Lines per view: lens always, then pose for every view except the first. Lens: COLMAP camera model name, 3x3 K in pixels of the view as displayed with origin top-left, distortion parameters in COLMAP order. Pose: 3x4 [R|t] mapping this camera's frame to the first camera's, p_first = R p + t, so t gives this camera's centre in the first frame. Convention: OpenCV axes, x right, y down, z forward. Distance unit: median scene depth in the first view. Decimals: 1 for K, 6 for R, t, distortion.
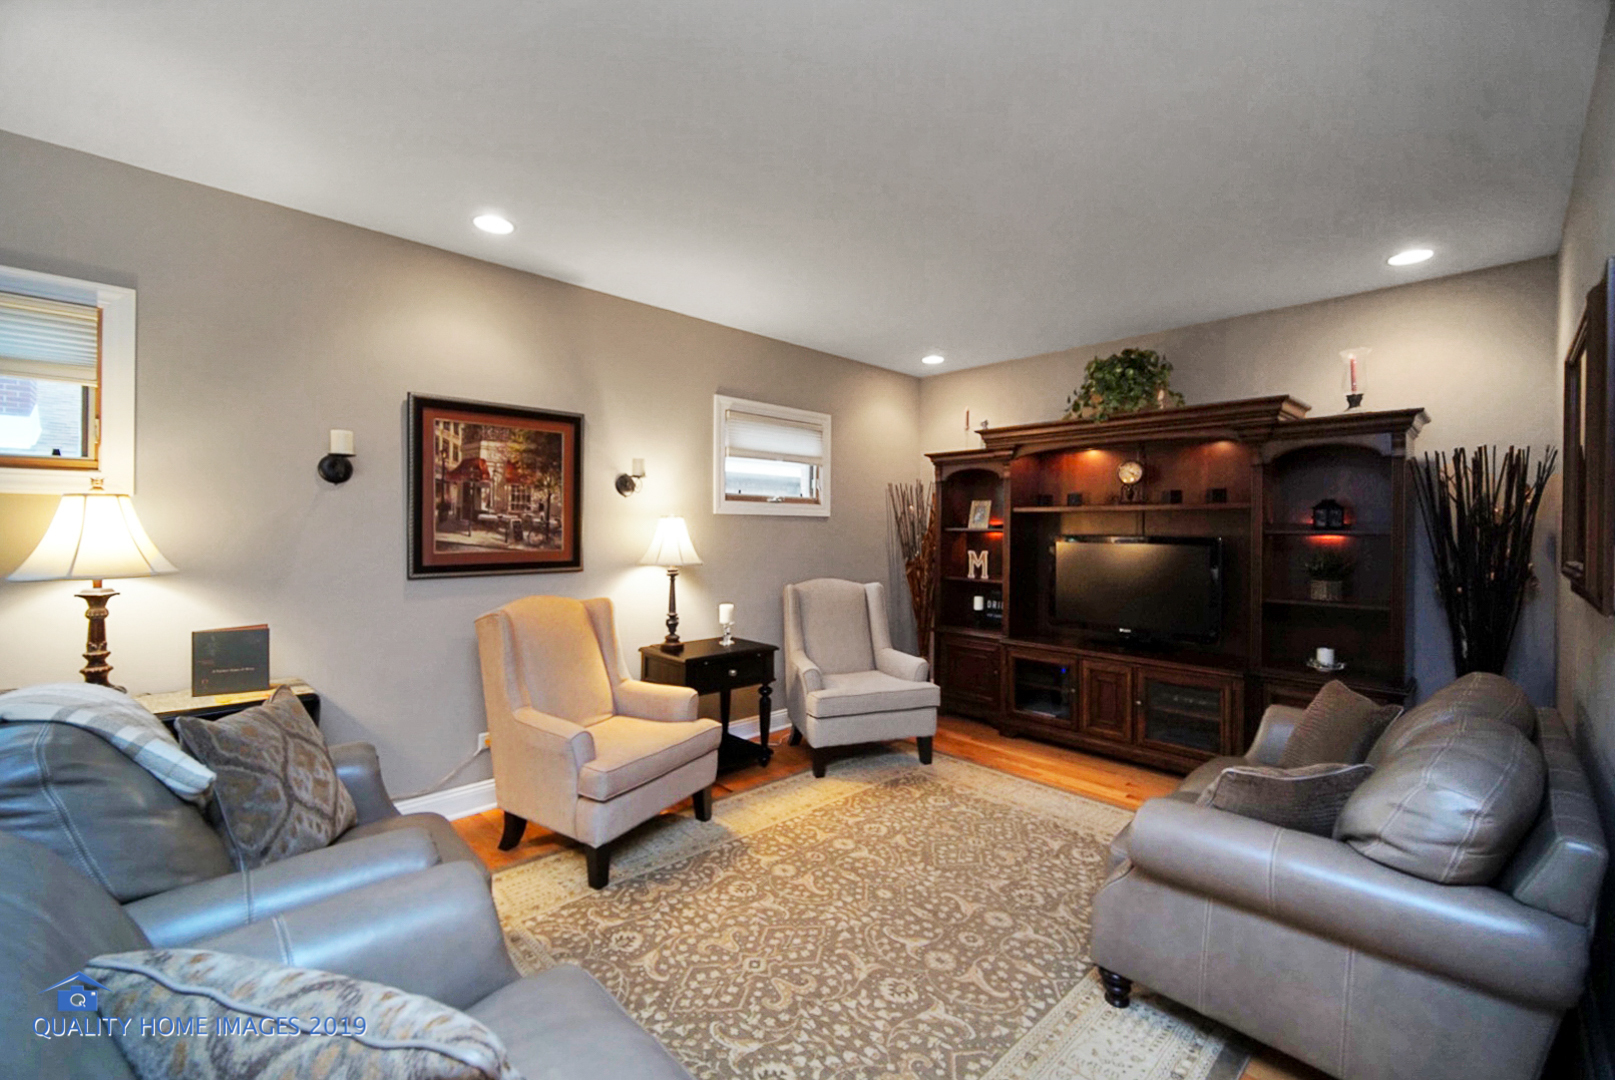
lens RADIAL K [[654.3, 0, 801.6], [0, 654.3, 525.4], [0, 0, 1]] dist [0.001824, 0.000237]
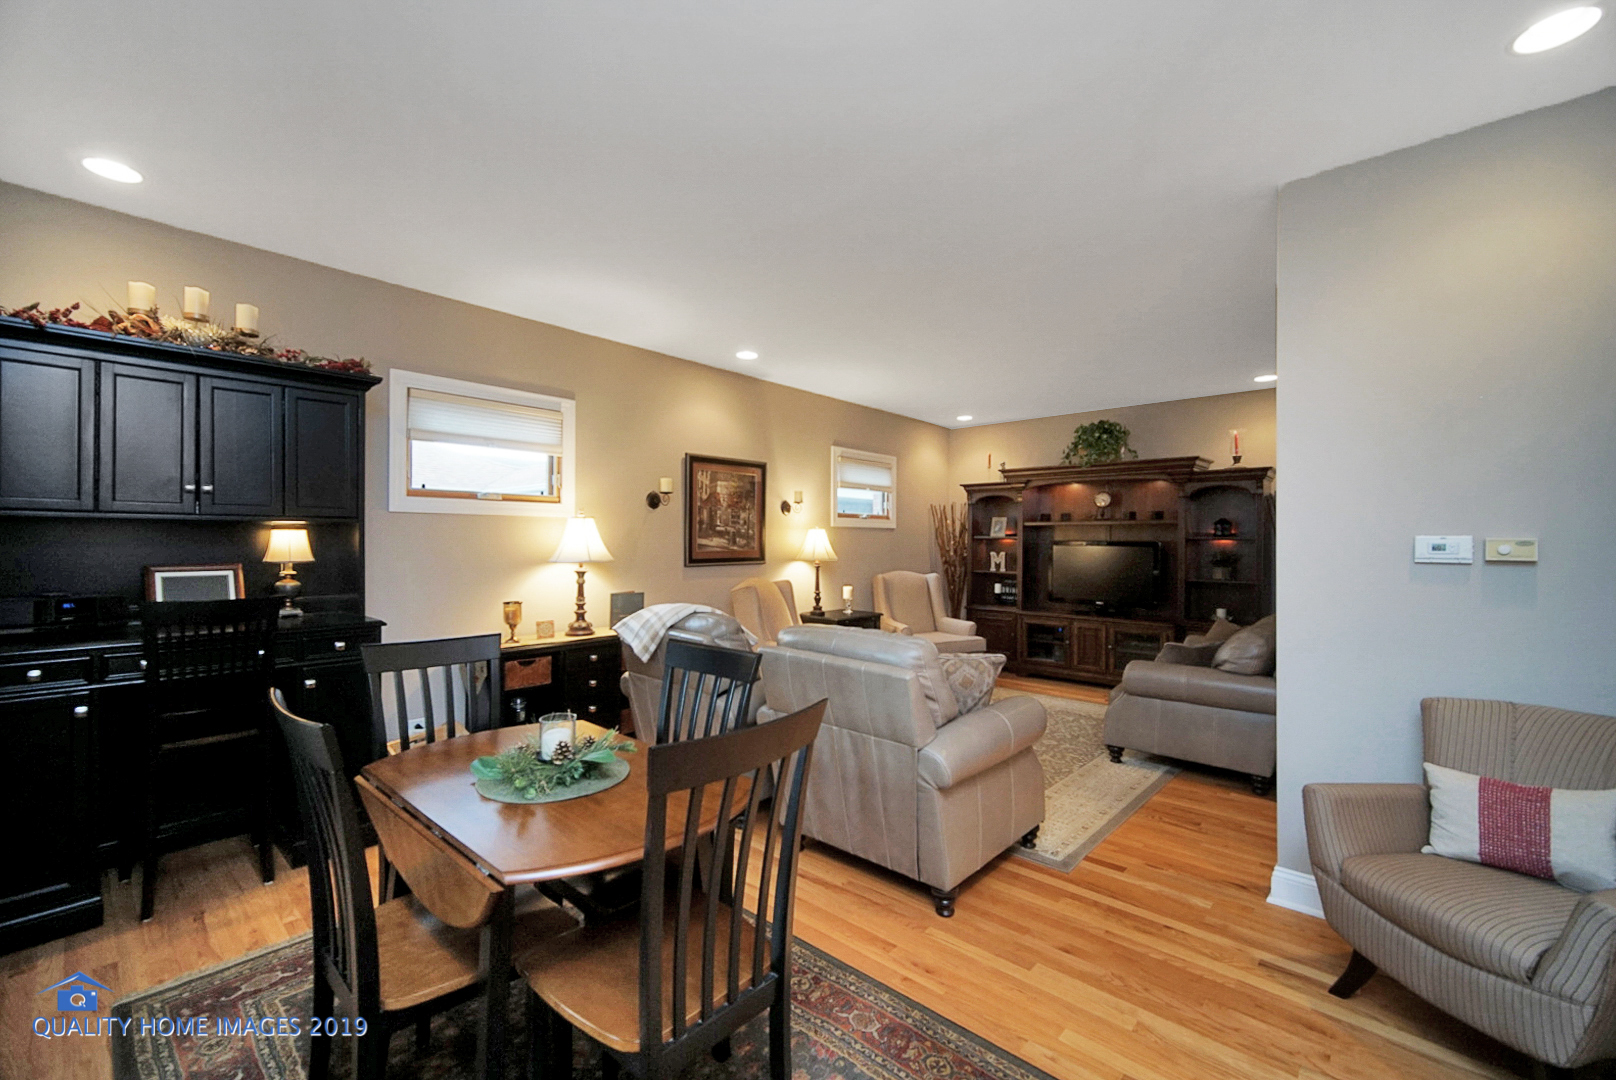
lens RADIAL K [[649.7, 0, 798.2], [0, 649.7, 533.8], [0, 0, 1]] dist [-0.002078, -0.000058]
pose [[0.997588, -0.000191, 0.069419, -0.331646], [0.000390, 0.999996, -0.002858, 0.003179], [-0.069418, 0.002878, 0.997584, -0.490675]]
